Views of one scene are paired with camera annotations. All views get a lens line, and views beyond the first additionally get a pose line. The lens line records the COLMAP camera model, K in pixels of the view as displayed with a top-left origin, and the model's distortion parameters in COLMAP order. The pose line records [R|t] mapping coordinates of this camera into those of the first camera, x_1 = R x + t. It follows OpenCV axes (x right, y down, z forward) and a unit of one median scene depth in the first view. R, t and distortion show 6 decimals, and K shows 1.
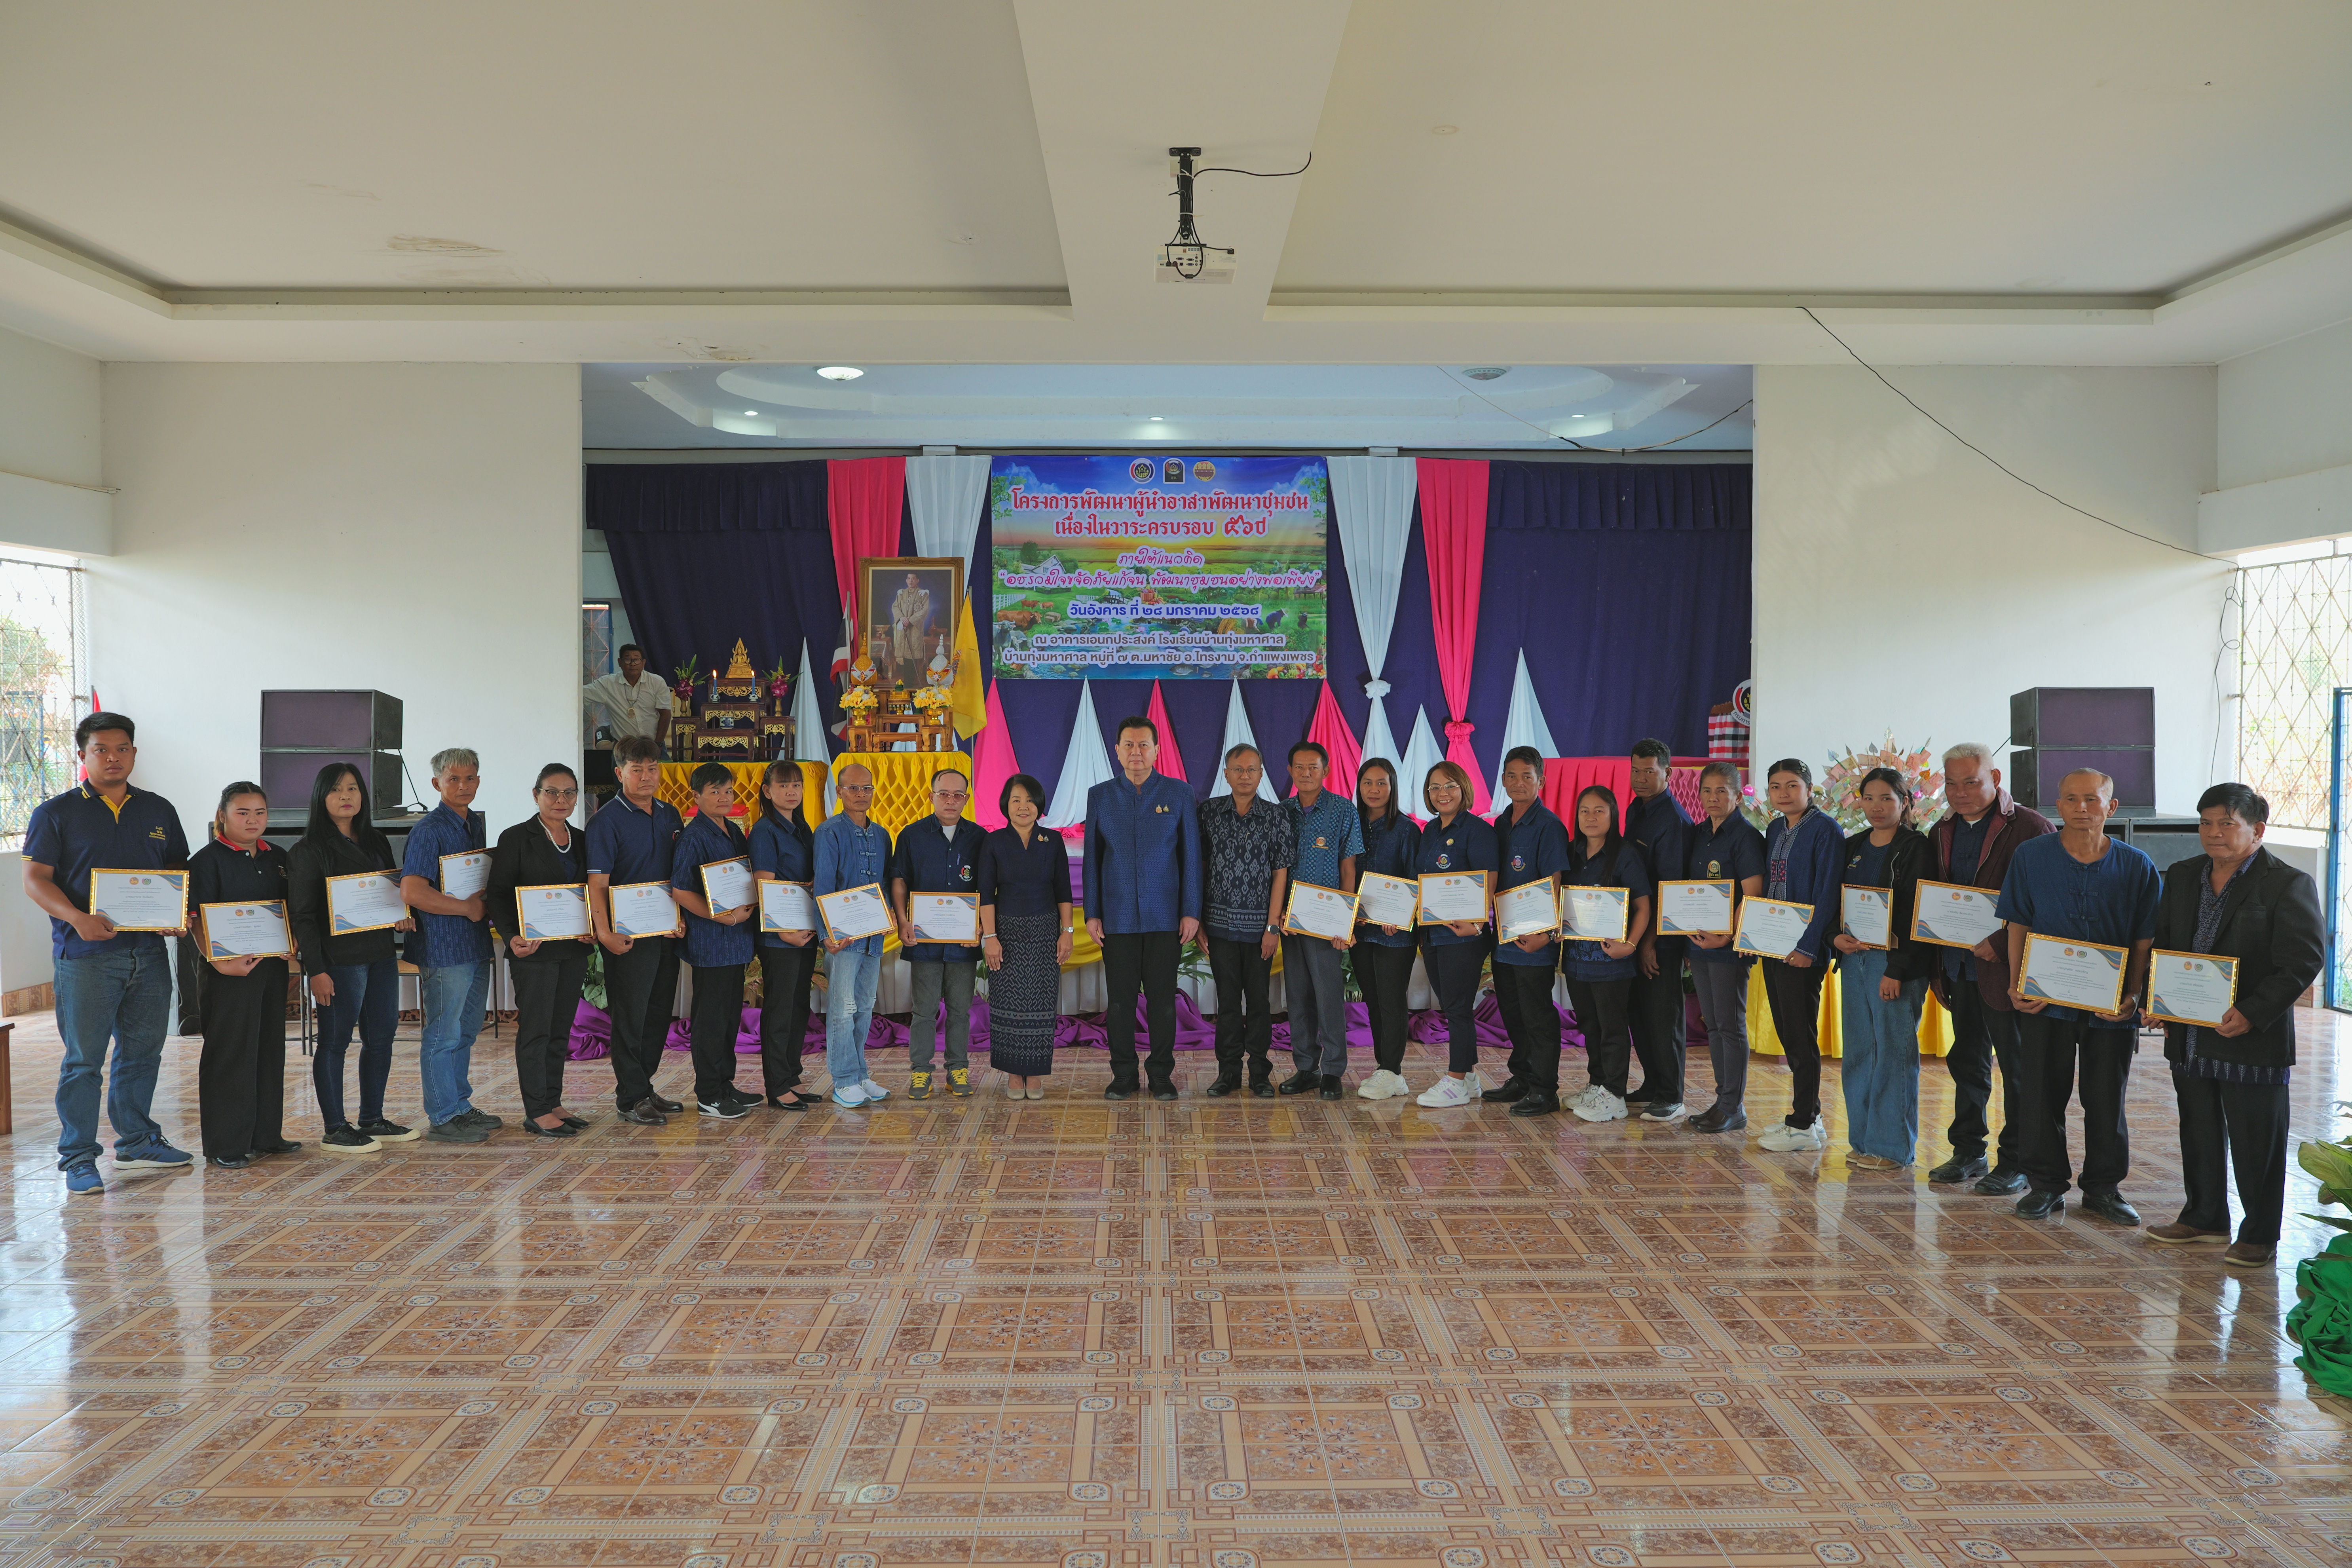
lens RADIAL K [[1570.3, 0, 1176.0], [0, 1570.3, 784.0], [0, 0, 1]] dist [-0.000978, -0.000159]
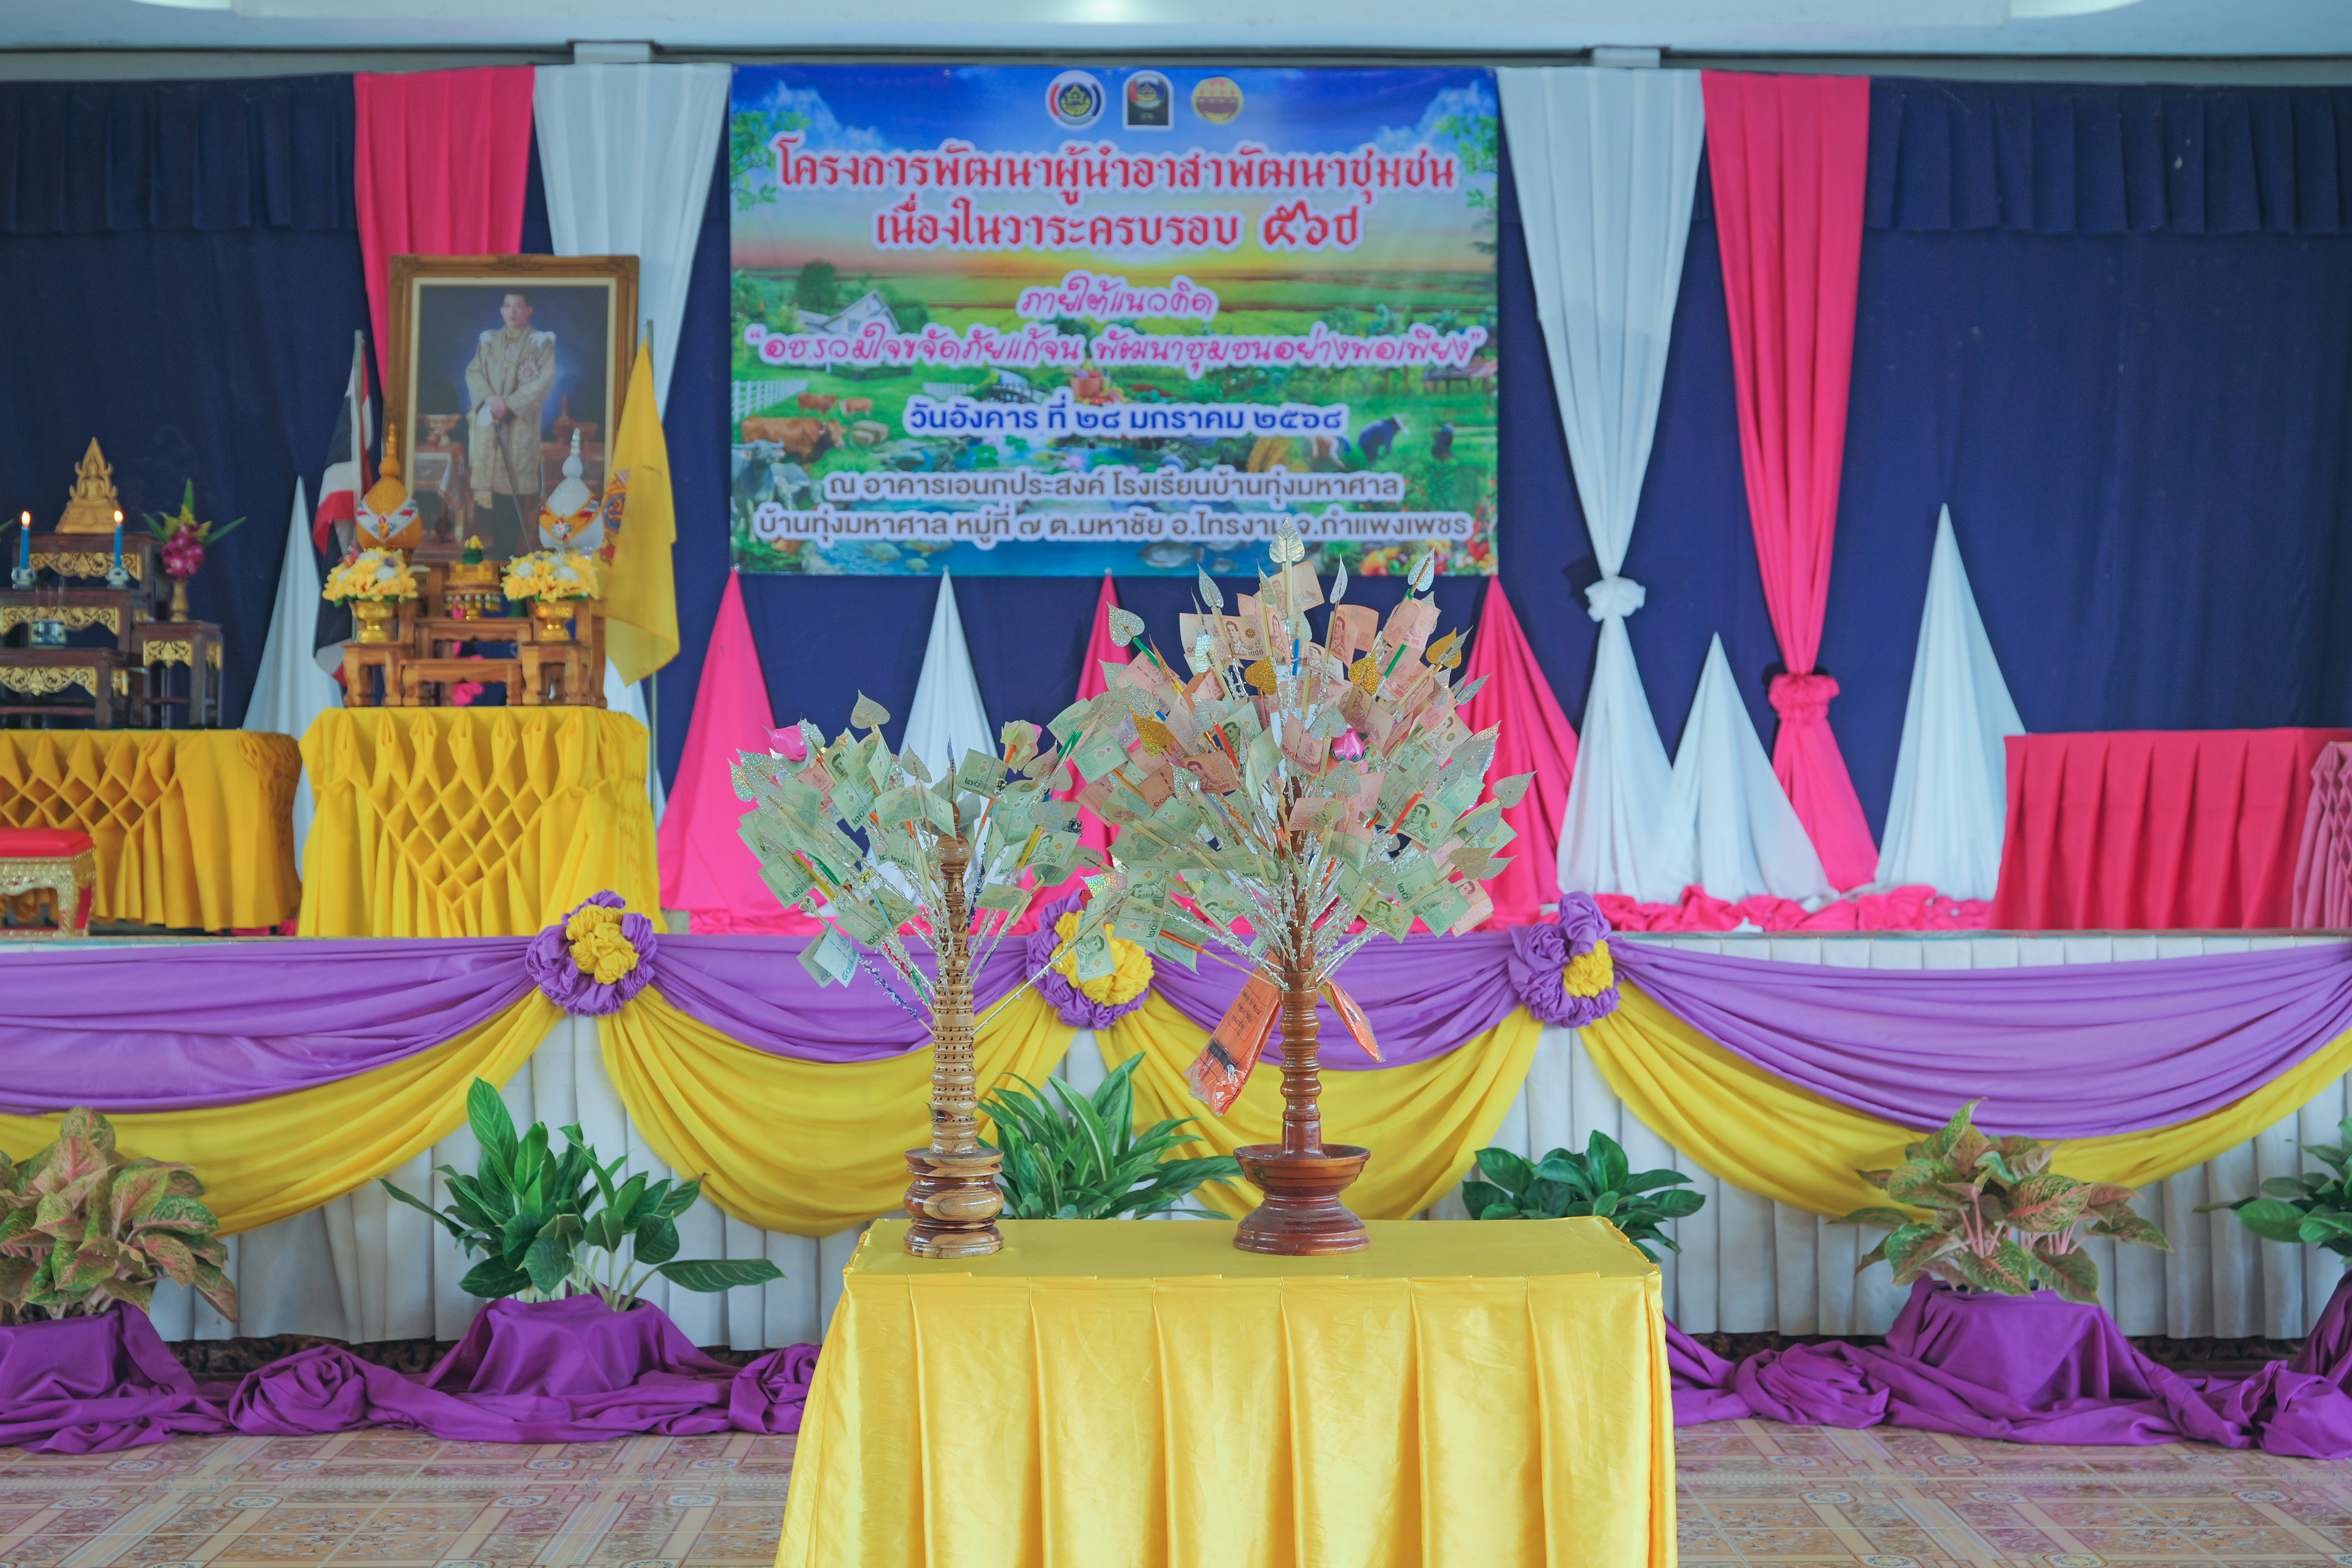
lens RADIAL K [[3209.9, 0, 1176.0], [0, 3209.9, 784.0], [0, 0, 1]] dist [0.014708, -0.039321]
pose [[0.999998, 0.001158, -0.001751, 0.008122], [-0.001209, 0.999567, -0.029408, 0.017325], [0.001717, 0.029410, 0.999566, 0.111194]]
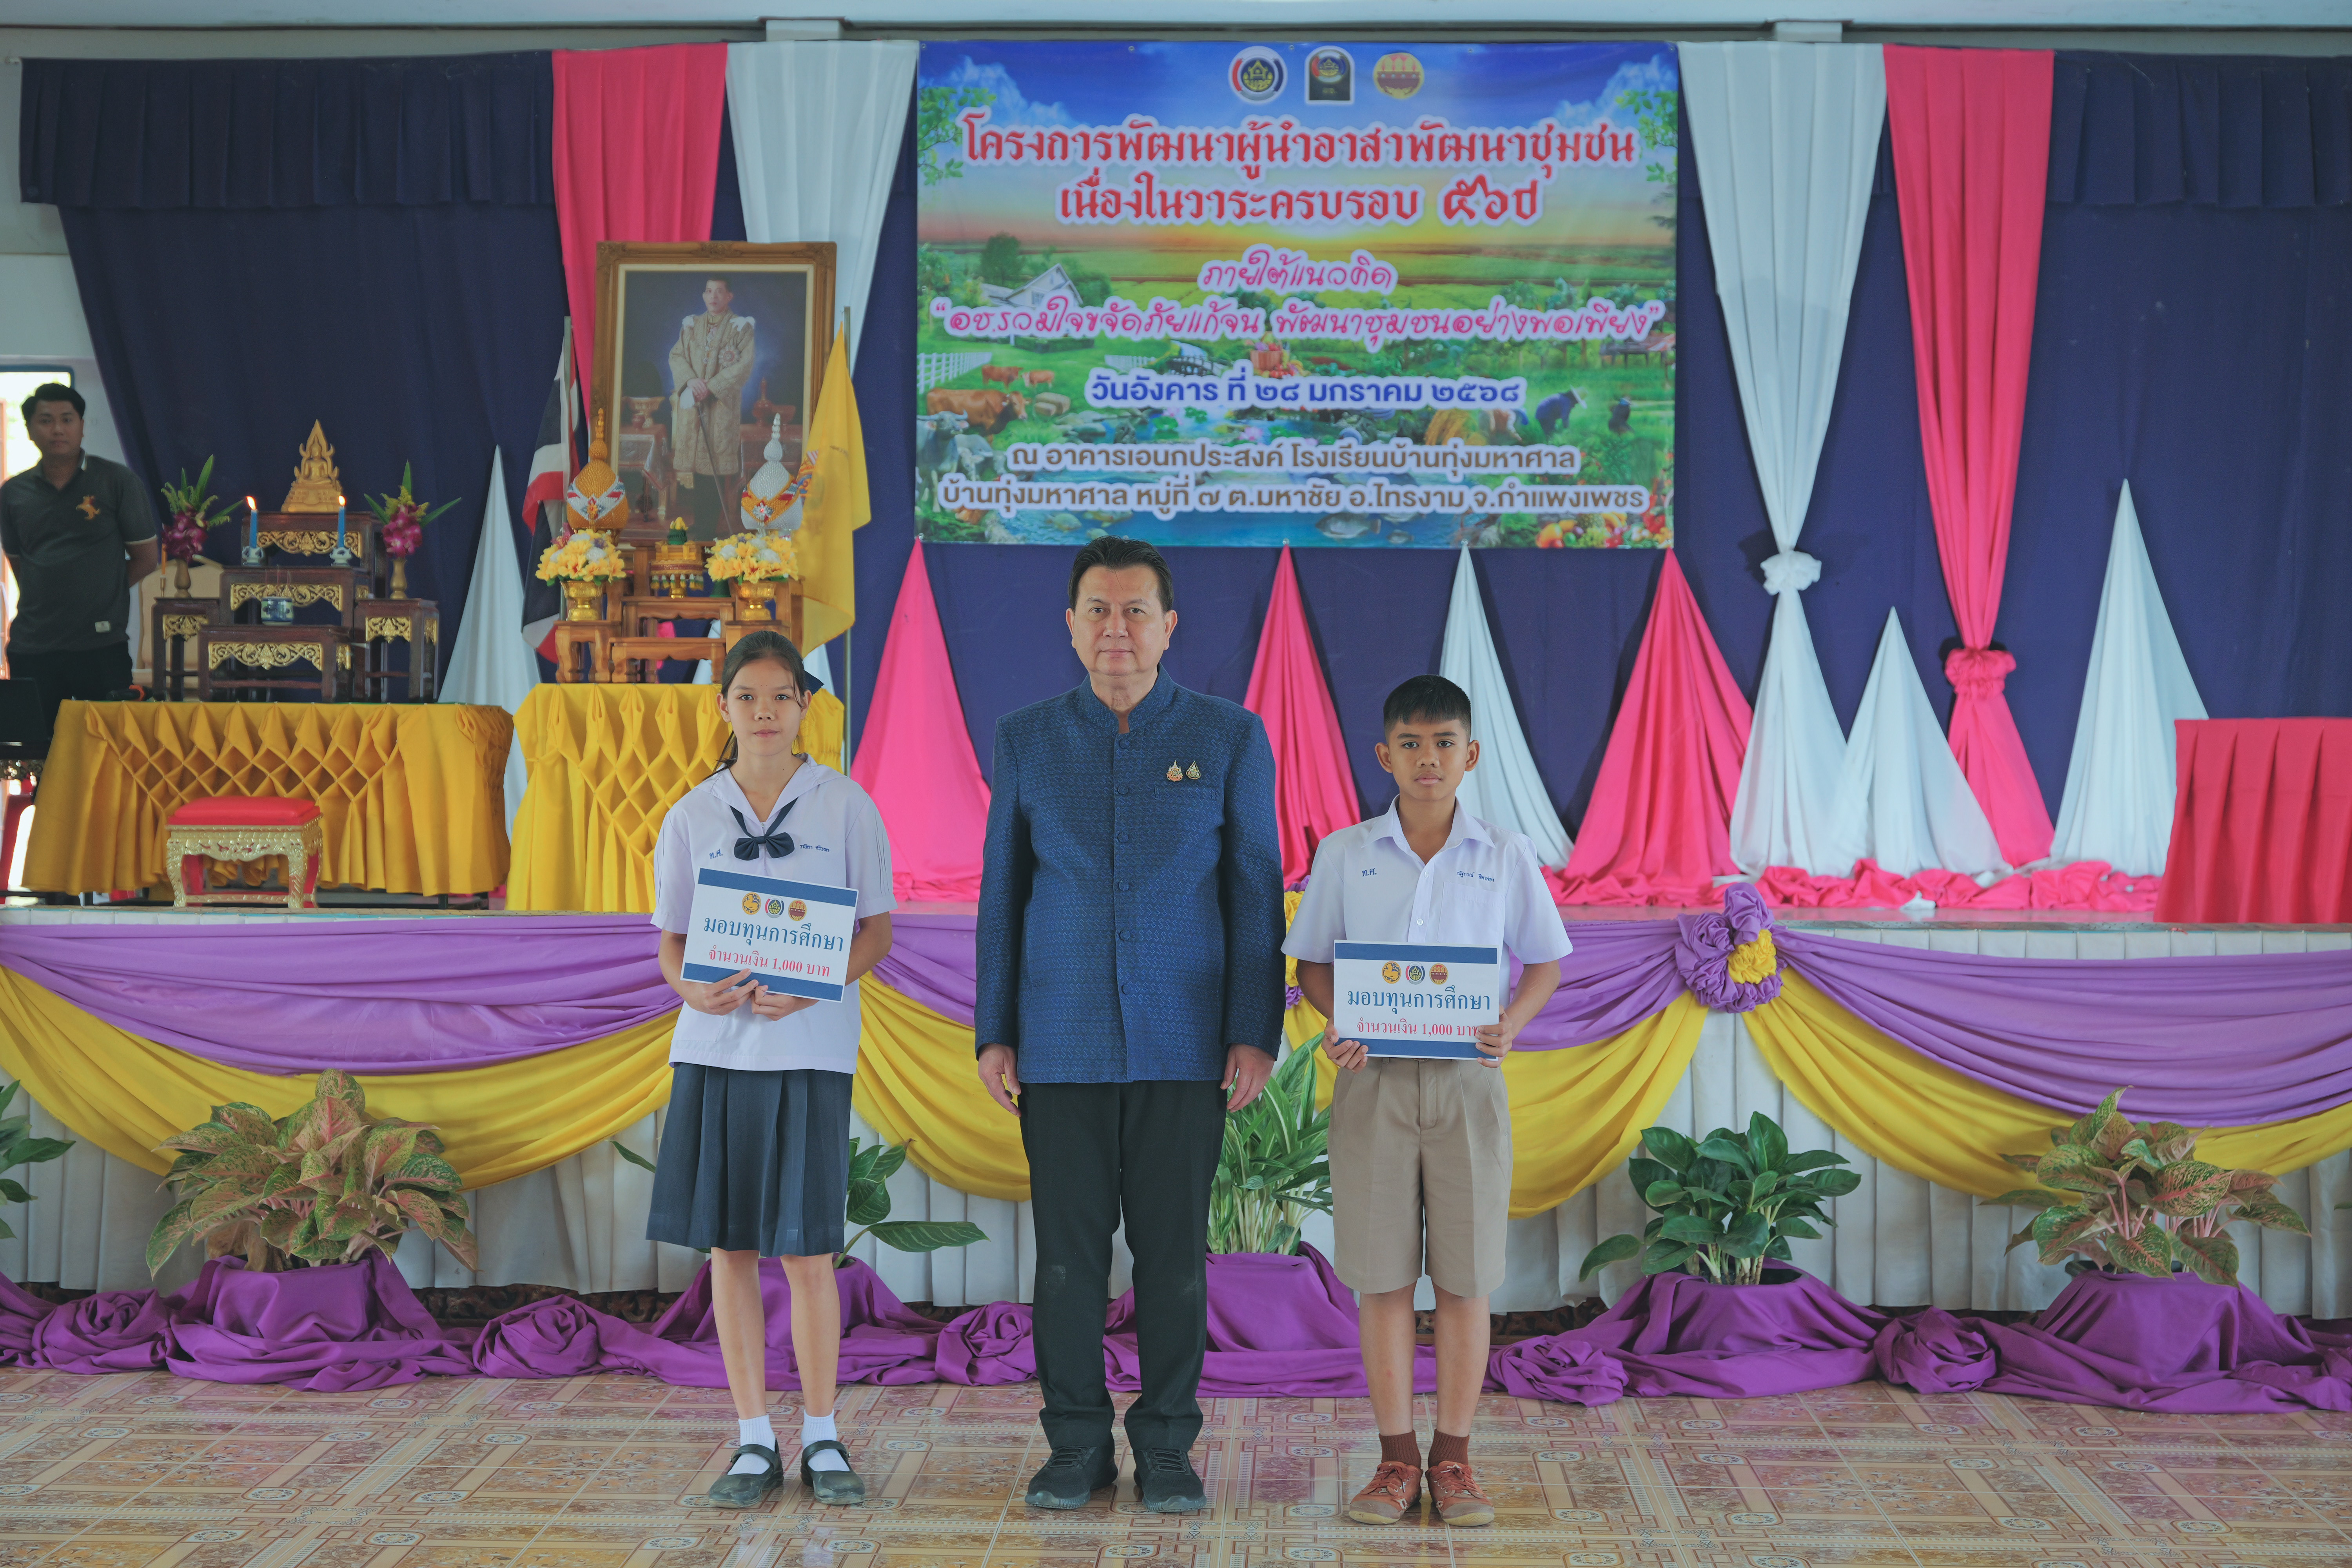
lens RADIAL K [[3281.8, 0, 1176.0], [0, 3281.8, 784.0], [0, 0, 1]] dist [0.001644, 0.034246]
pose [[0.998559, 0.010491, -0.052621, 0.006035], [-0.011182, 0.999855, -0.012854, 0.012077], [0.052479, 0.013423, 0.998532, 0.079396]]
